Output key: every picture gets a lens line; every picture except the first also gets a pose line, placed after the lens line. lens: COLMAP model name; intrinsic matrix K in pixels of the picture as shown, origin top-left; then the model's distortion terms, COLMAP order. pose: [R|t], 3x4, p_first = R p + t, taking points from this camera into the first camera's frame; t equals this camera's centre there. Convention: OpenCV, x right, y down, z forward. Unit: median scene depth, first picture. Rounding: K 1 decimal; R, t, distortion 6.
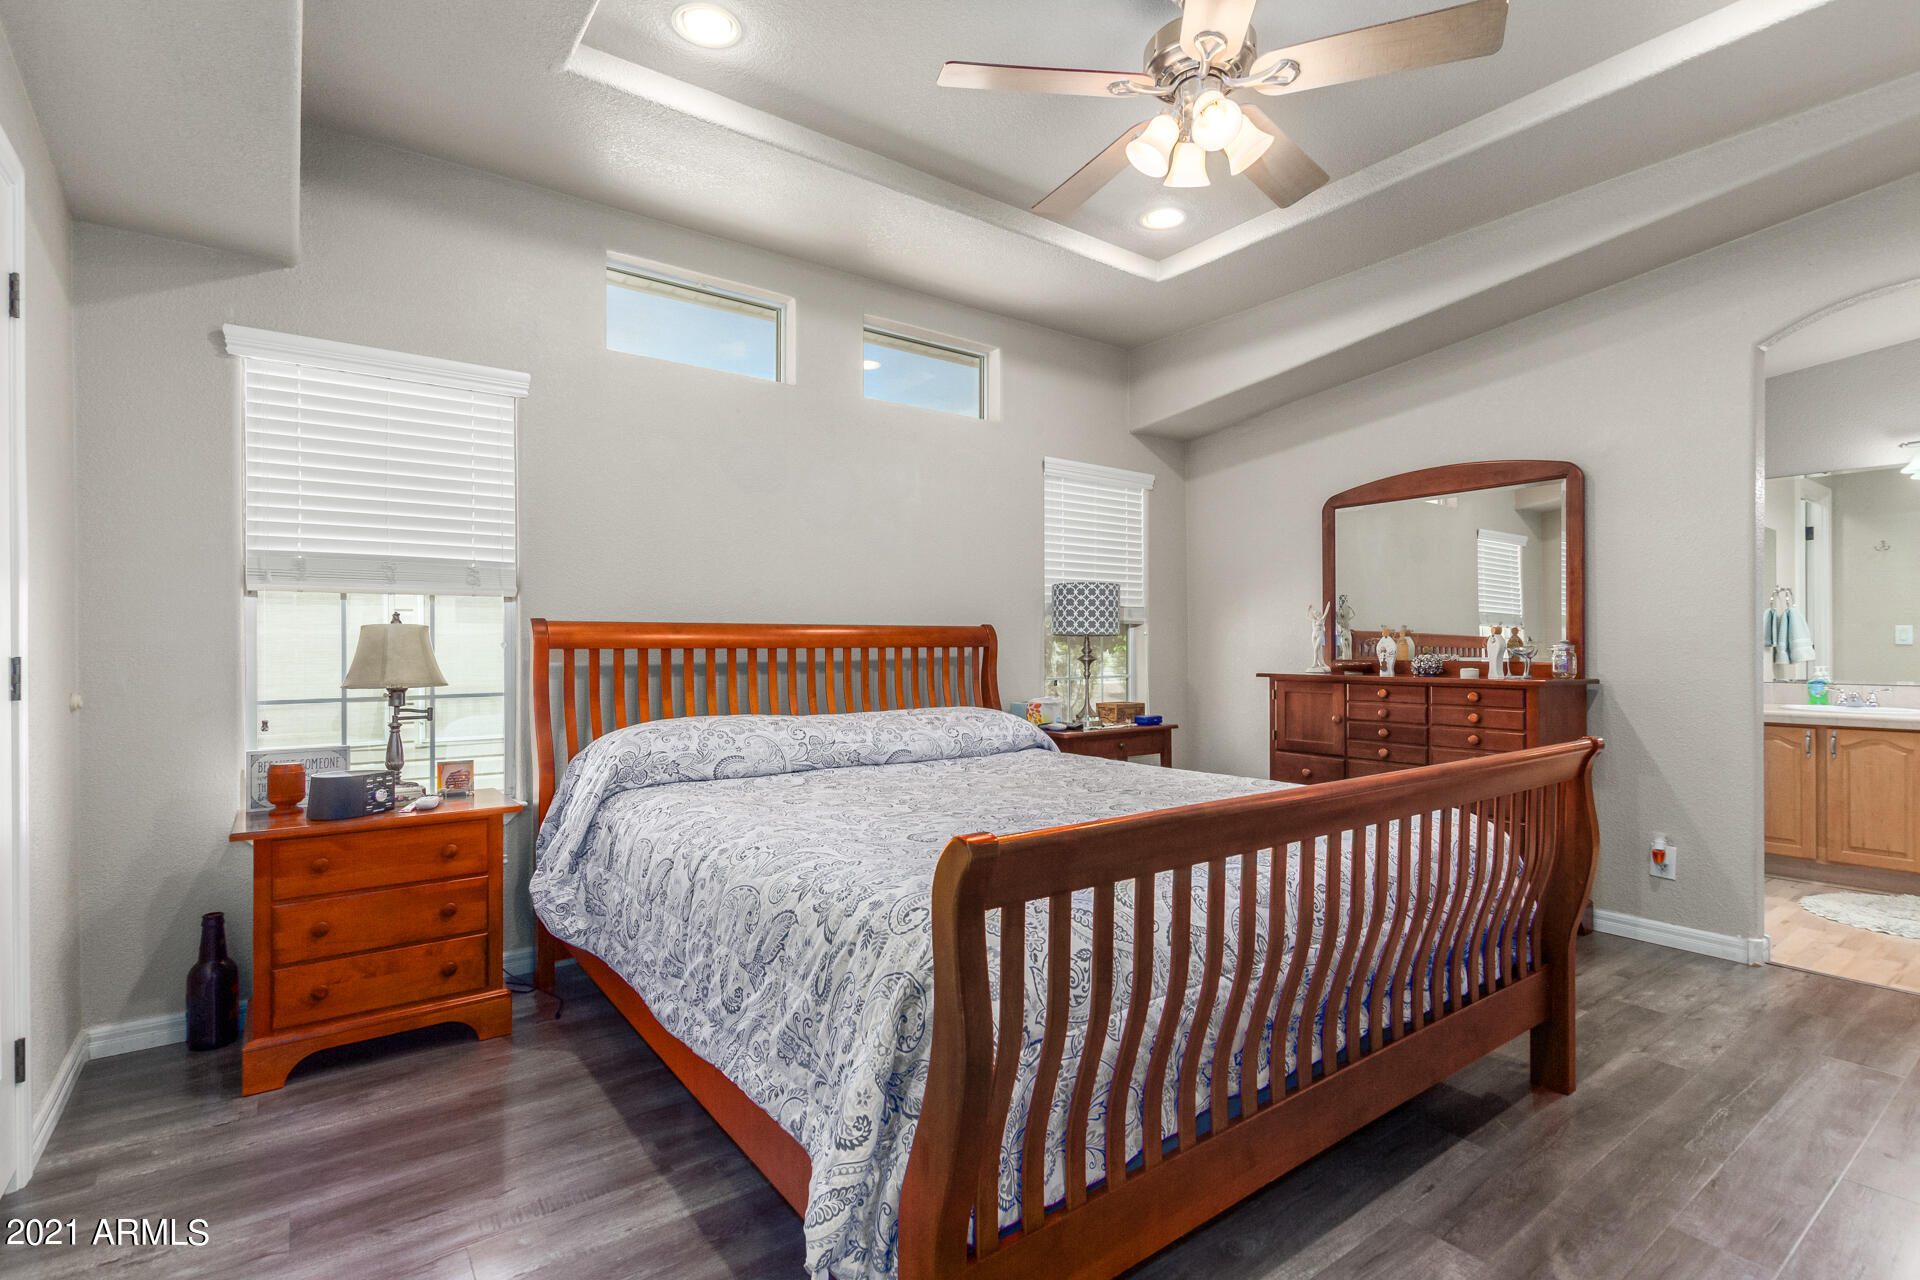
lens RADIAL K [[913.8, 0, 954.7], [0, 913.8, 643.1], [0, 0, 1]] dist [0.007515, -0.003476]
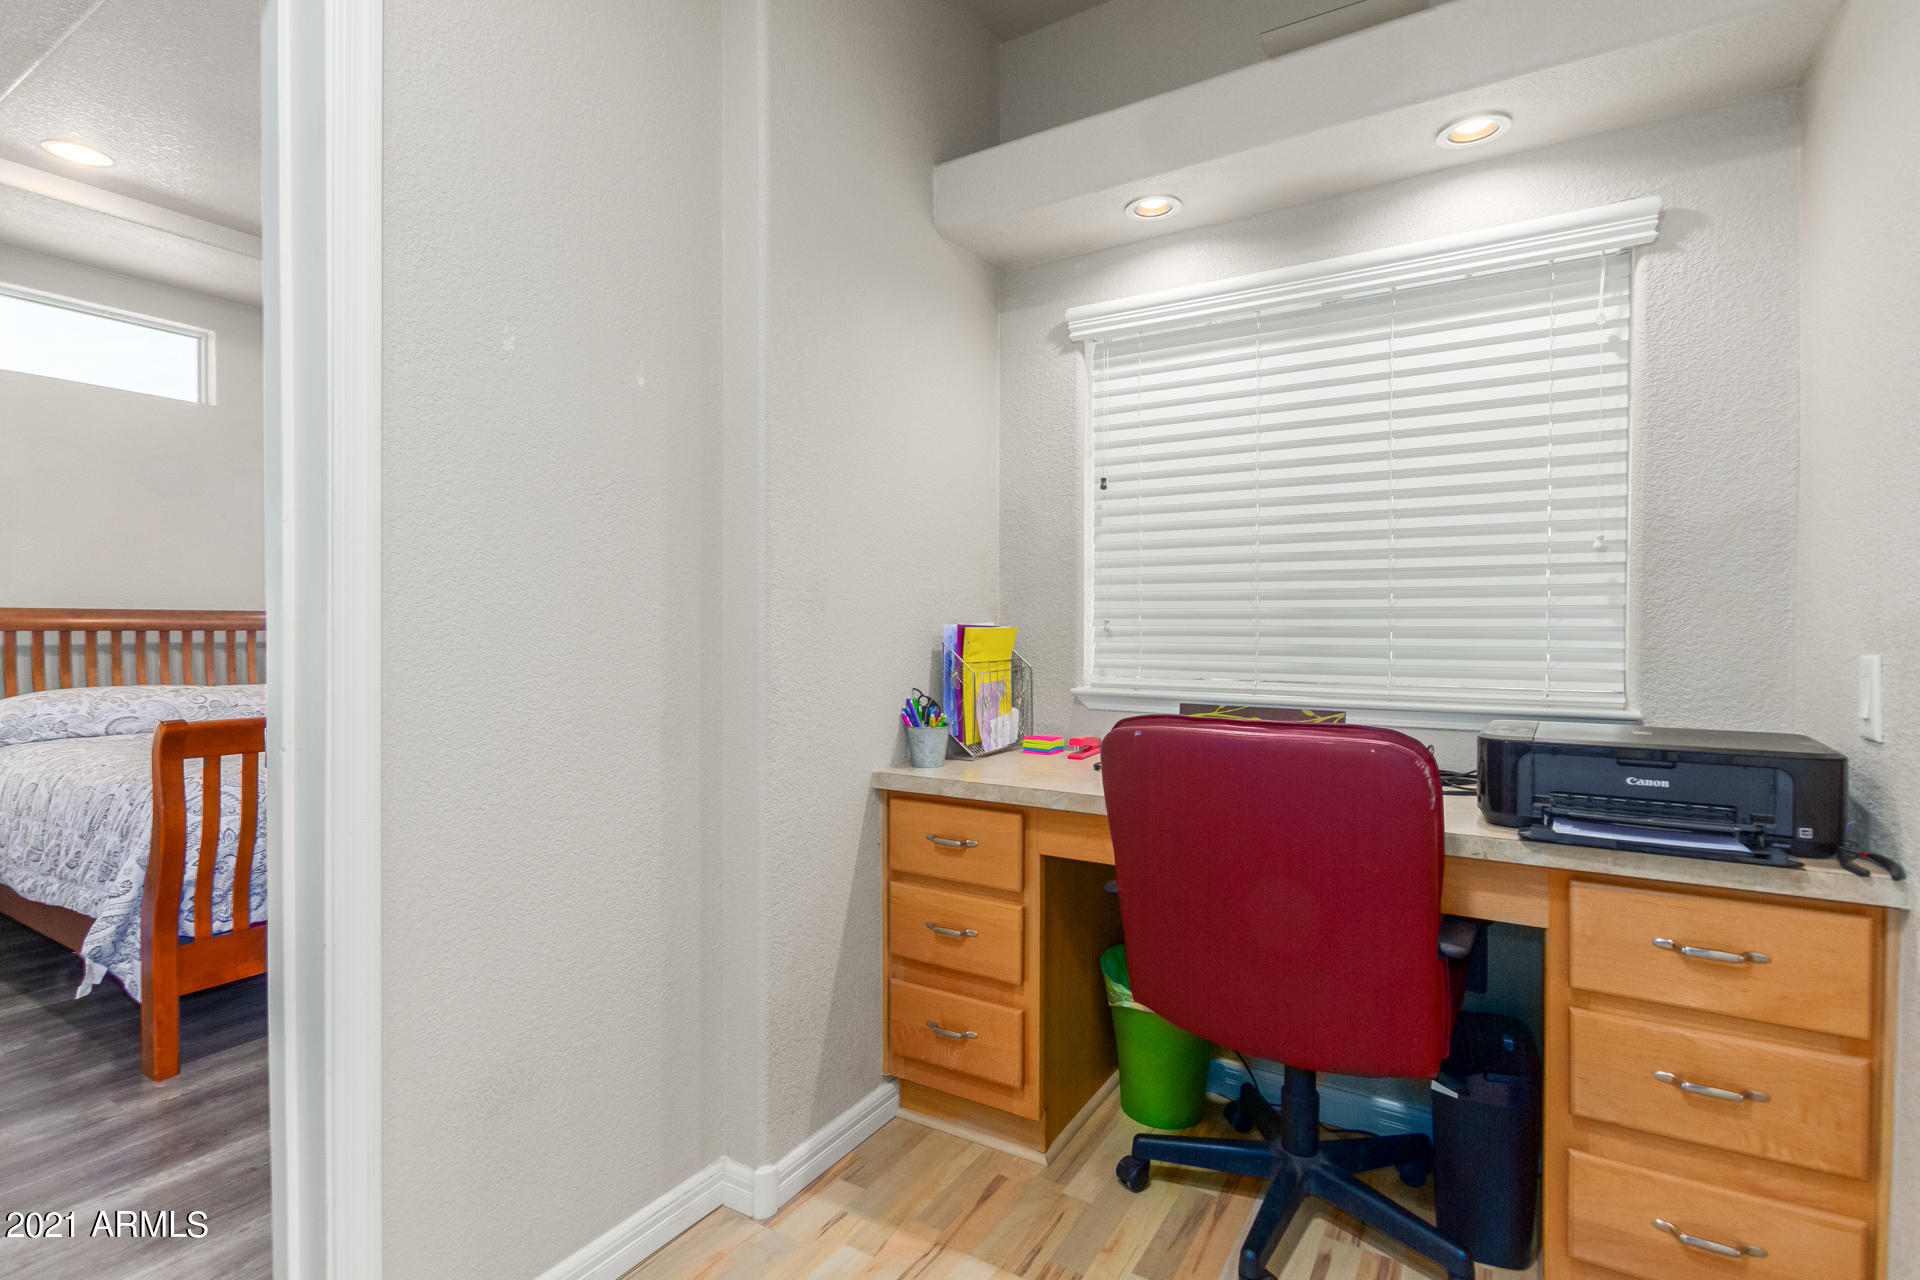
lens RADIAL K [[913.8, 0, 947.9], [0, 913.8, 640.4], [0, 0, 1]] dist [0.007515, -0.003476]
pose [[0.922939, -0.002155, 0.384940, 0.303051], [-0.003356, 0.999901, 0.013644, -0.001232], [-0.384931, -0.013884, 0.922841, -0.569520]]
